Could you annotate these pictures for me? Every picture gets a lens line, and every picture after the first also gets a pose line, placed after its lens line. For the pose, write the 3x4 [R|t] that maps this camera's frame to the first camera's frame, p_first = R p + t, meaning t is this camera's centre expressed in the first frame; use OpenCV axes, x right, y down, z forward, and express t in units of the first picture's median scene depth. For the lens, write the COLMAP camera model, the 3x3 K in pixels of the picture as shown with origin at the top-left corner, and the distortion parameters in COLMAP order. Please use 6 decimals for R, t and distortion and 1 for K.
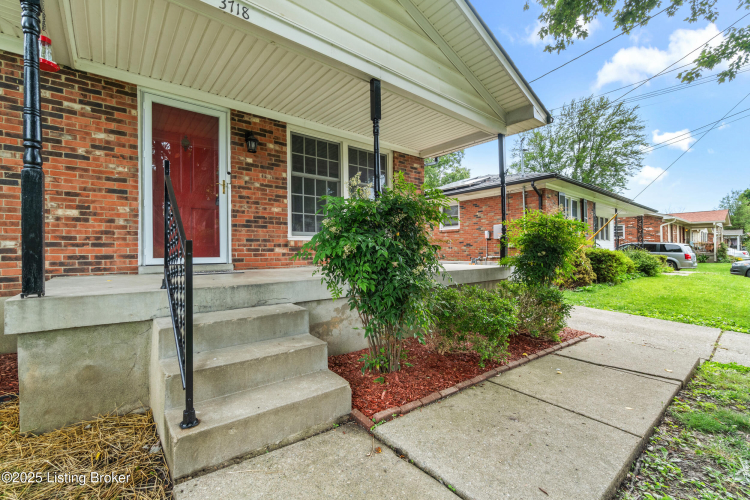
lens RADIAL K [[322.6, 0, 369.8], [0, 322.6, 250.0], [0, 0, 1]] dist [-0.004775, -0.000141]
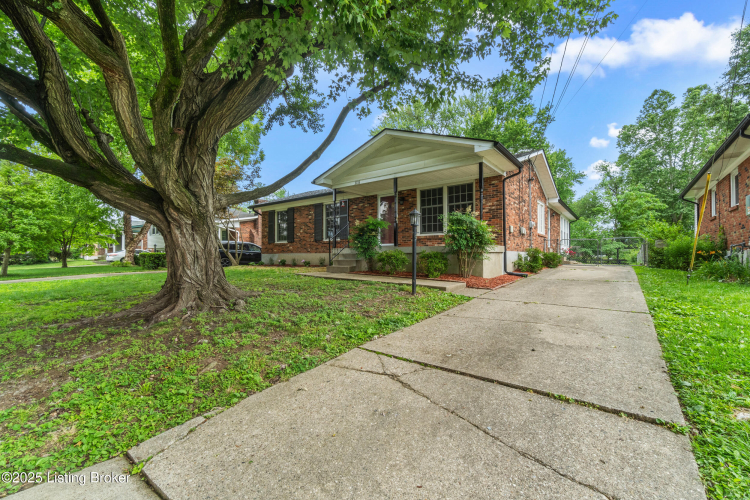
lens RADIAL K [[322.6, 0, 369.8], [0, 322.6, 250.0], [0, 0, 1]] dist [-0.004775, -0.000141]
pose [[0.212662, -0.012318, -0.977048, 2.203732], [0.004554, 0.999922, -0.011615, 0.106938], [0.977115, -0.001980, 0.212702, 0.151875]]
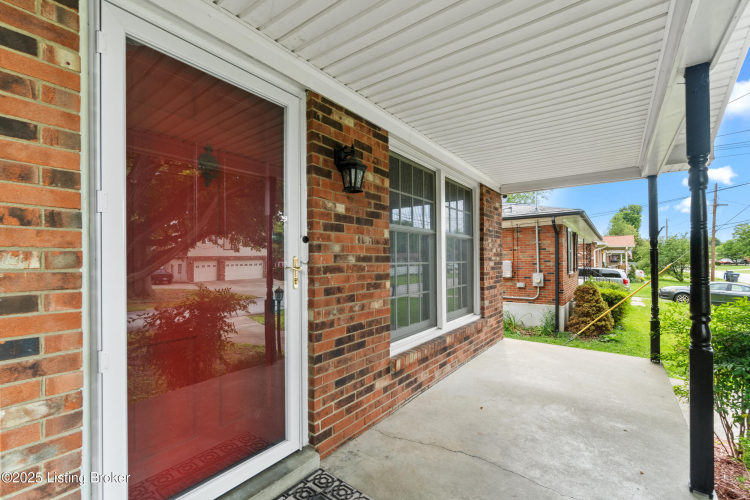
lens RADIAL K [[327.4, 0, 372.2], [0, 327.4, 258.9], [0, 0, 1]] dist [-0.002572, -0.001148]
pose [[0.969300, 0.003787, 0.245851, -0.444512], [-0.003795, 0.999993, -0.000440, -0.206131], [-0.245851, -0.000507, 0.969308, 0.537042]]
